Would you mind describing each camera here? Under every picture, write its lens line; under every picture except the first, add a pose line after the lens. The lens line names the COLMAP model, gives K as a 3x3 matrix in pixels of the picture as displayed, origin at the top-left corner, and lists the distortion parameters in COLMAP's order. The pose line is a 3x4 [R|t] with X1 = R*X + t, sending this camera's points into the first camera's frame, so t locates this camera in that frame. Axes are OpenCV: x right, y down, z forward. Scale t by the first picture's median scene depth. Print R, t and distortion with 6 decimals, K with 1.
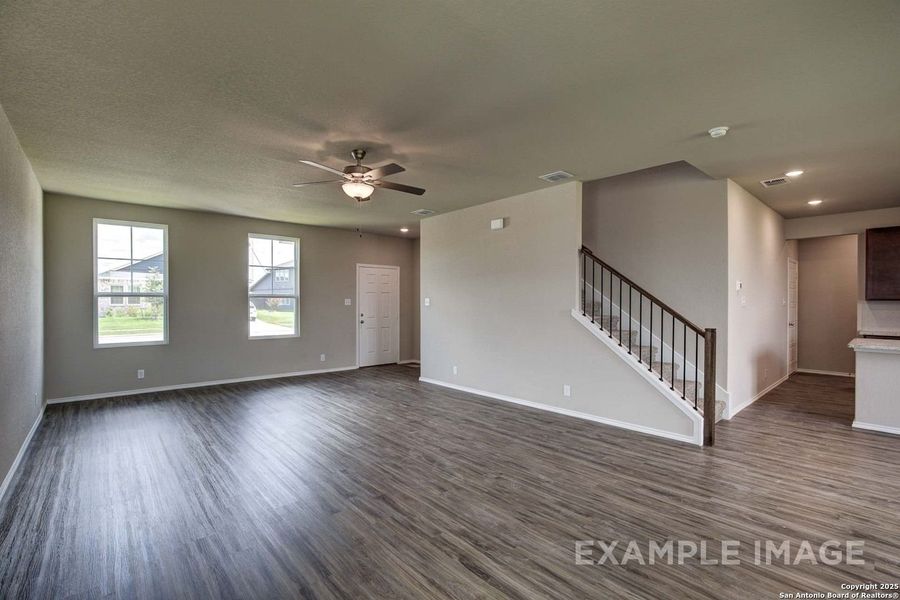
lens RADIAL K [[411.1, 0, 457.6], [0, 411.1, 303.4], [0, 0, 1]] dist [-0.027717, -0.001283]
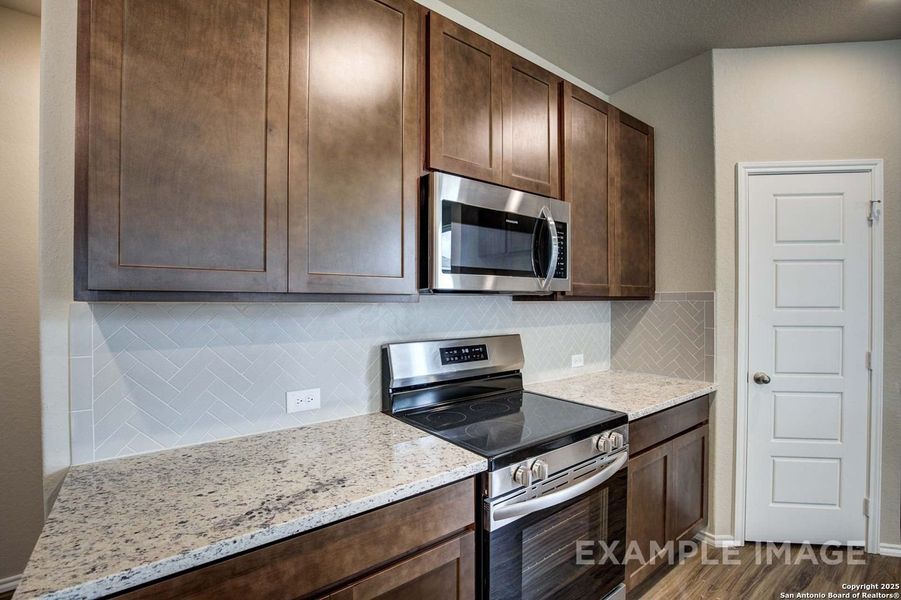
lens RADIAL K [[411.5, 0, 450.2], [0, 411.5, 301.9], [0, 0, 1]] dist [-0.027717, -0.001283]
pose [[0.081215, -0.005951, 0.996679, 1.224430], [0.005965, 0.999967, 0.005485, -0.010184], [-0.996679, 0.005500, 0.081247, 1.172485]]
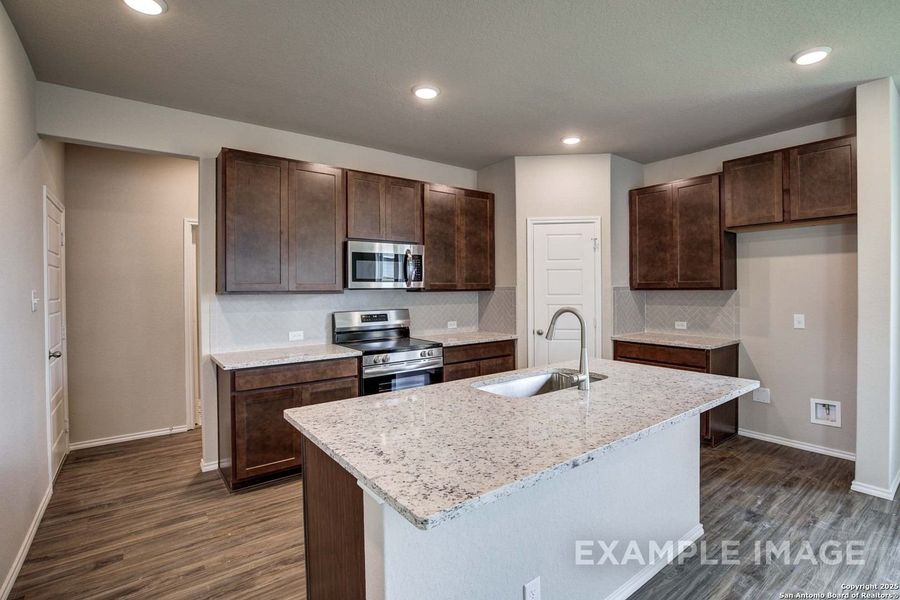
lens RADIAL K [[422.4, 0, 466.6], [0, 422.4, 291.9], [0, 0, 1]] dist [-0.038277, 0.000287]
pose [[0.065786, -0.014675, 0.997726, 0.747964], [0.011426, 0.999837, 0.013953, -0.020481], [-0.997768, 0.010482, 0.065943, 0.929382]]
